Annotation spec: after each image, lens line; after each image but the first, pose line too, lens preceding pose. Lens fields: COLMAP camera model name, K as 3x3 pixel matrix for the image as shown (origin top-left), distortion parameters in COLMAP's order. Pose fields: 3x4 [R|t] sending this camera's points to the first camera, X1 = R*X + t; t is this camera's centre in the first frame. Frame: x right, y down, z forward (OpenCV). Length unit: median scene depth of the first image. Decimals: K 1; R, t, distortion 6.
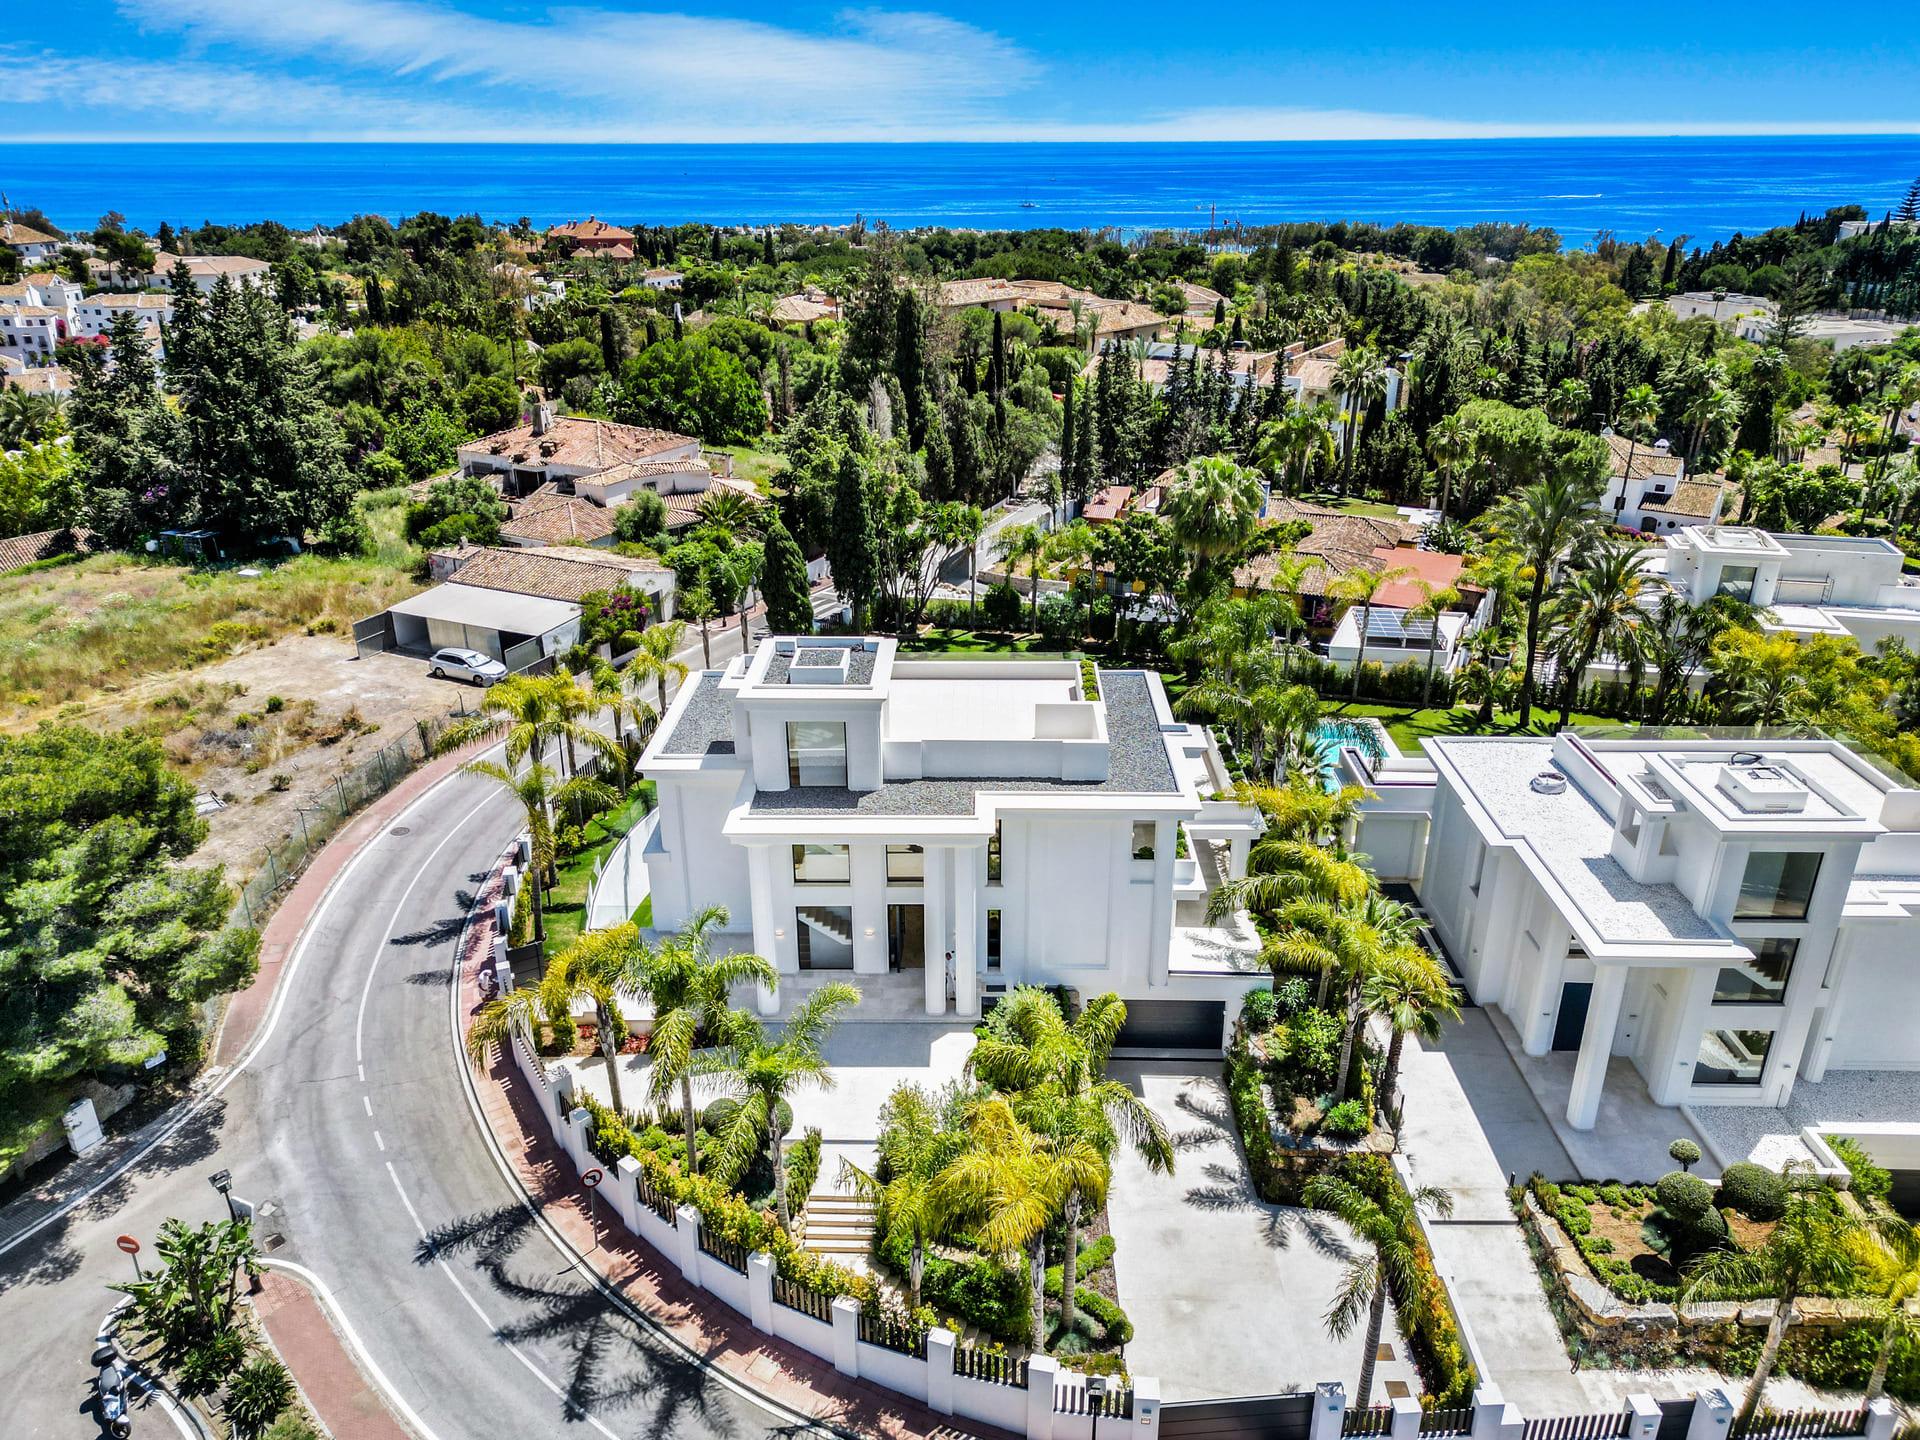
lens RADIAL K [[1353.7, 0, 960.0], [0, 1353.7, 720.0], [0, 0, 1]] dist [0.095950, -0.098079]
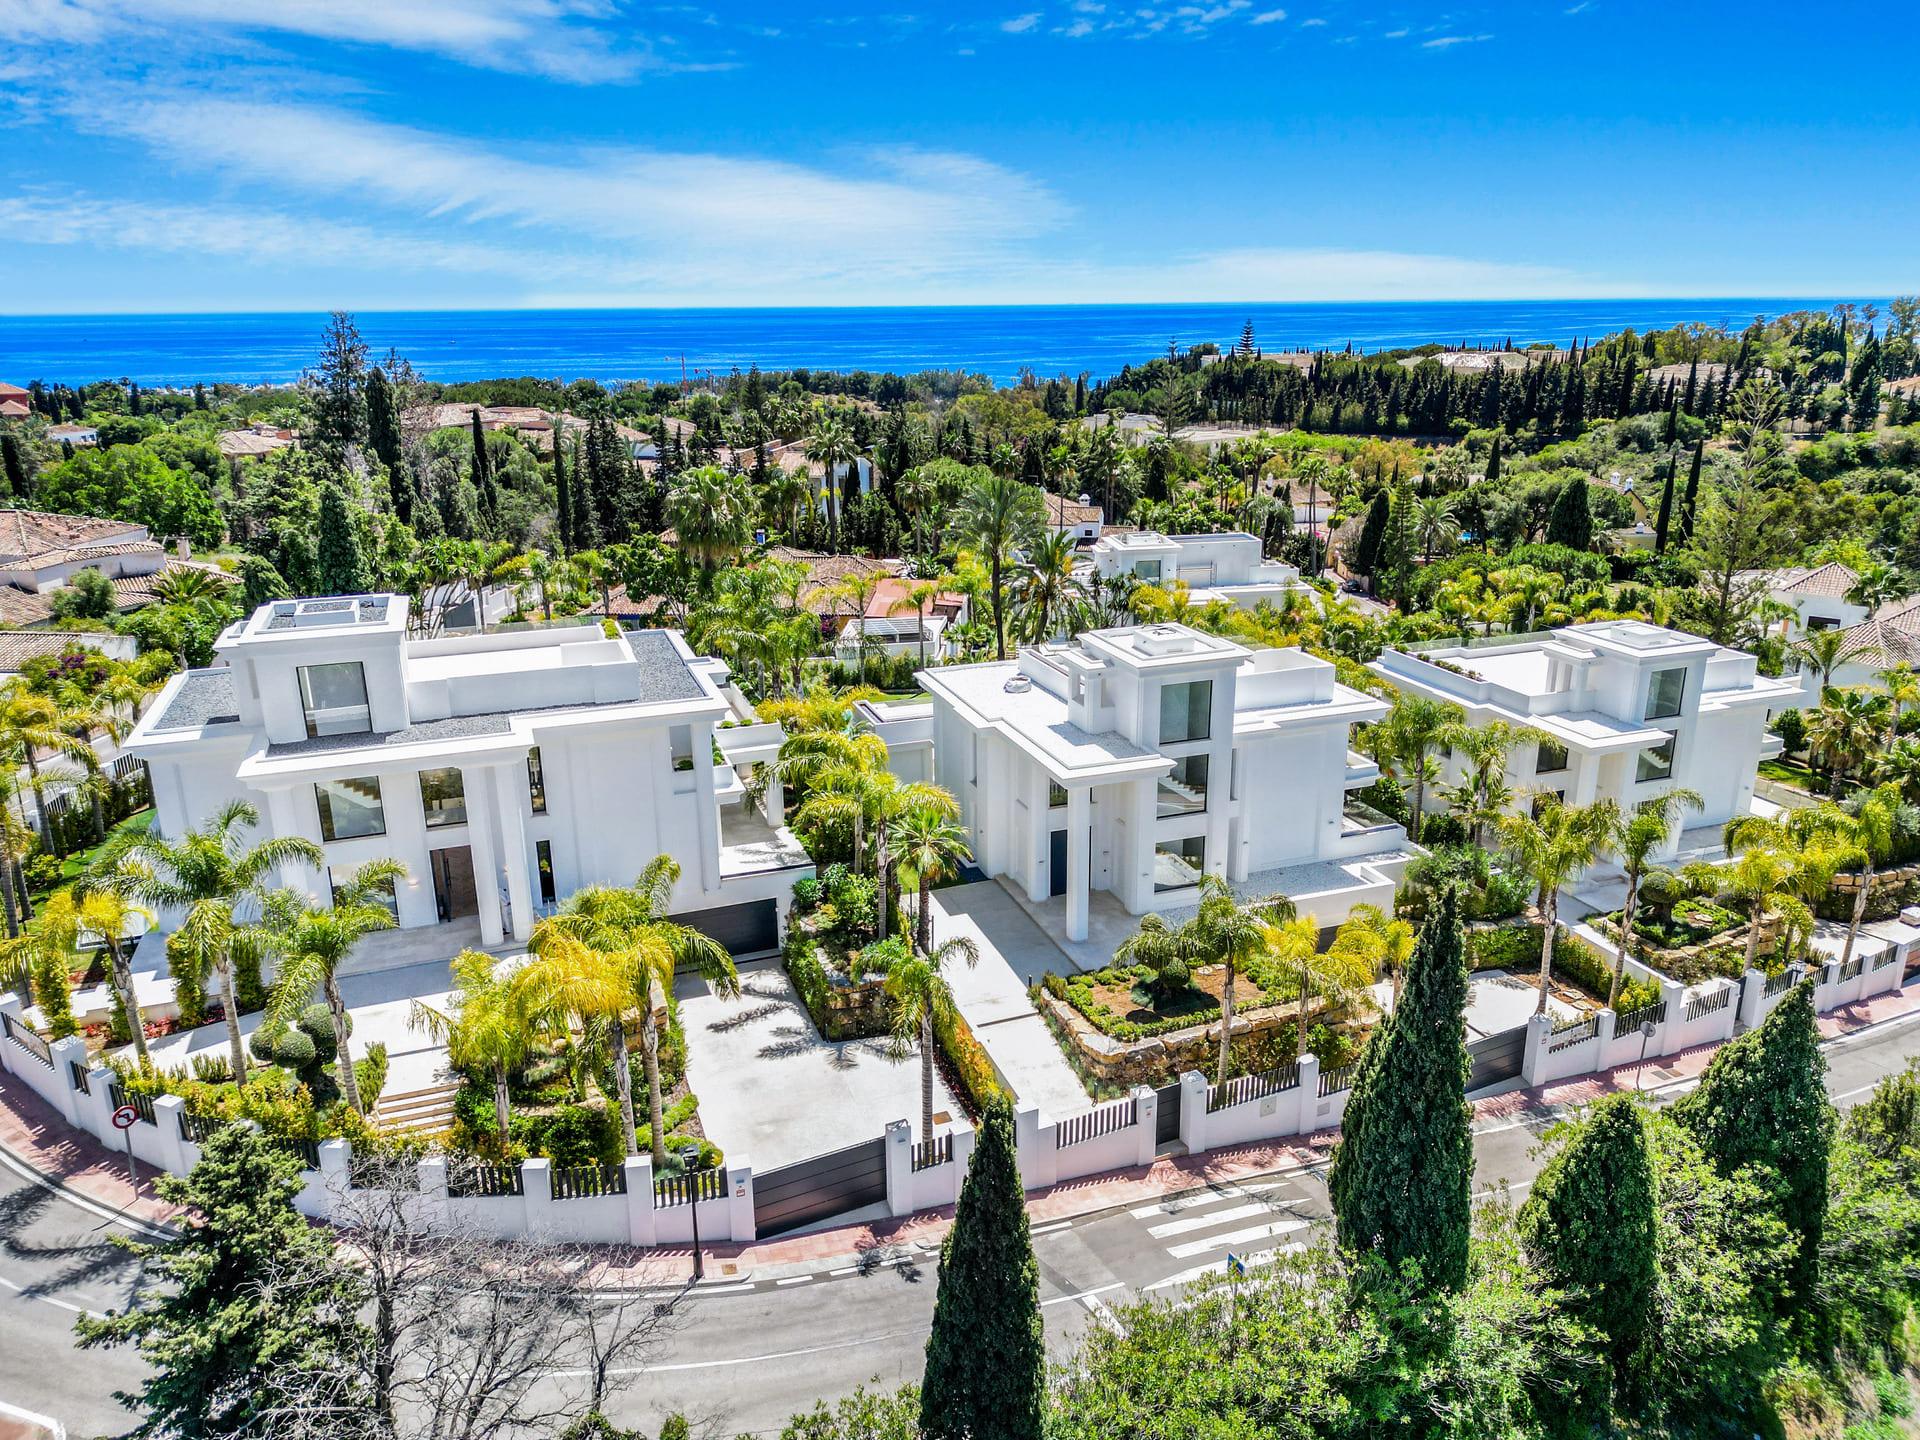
lens RADIAL K [[1353.7, 0, 960.0], [0, 1353.7, 720.0], [0, 0, 1]] dist [0.095950, -0.098079]
pose [[0.933981, -0.112155, 0.339264, -0.020166], [0.148714, 0.985334, -0.083669, 0.179379], [-0.324905, 0.128598, 0.936963, -0.083095]]
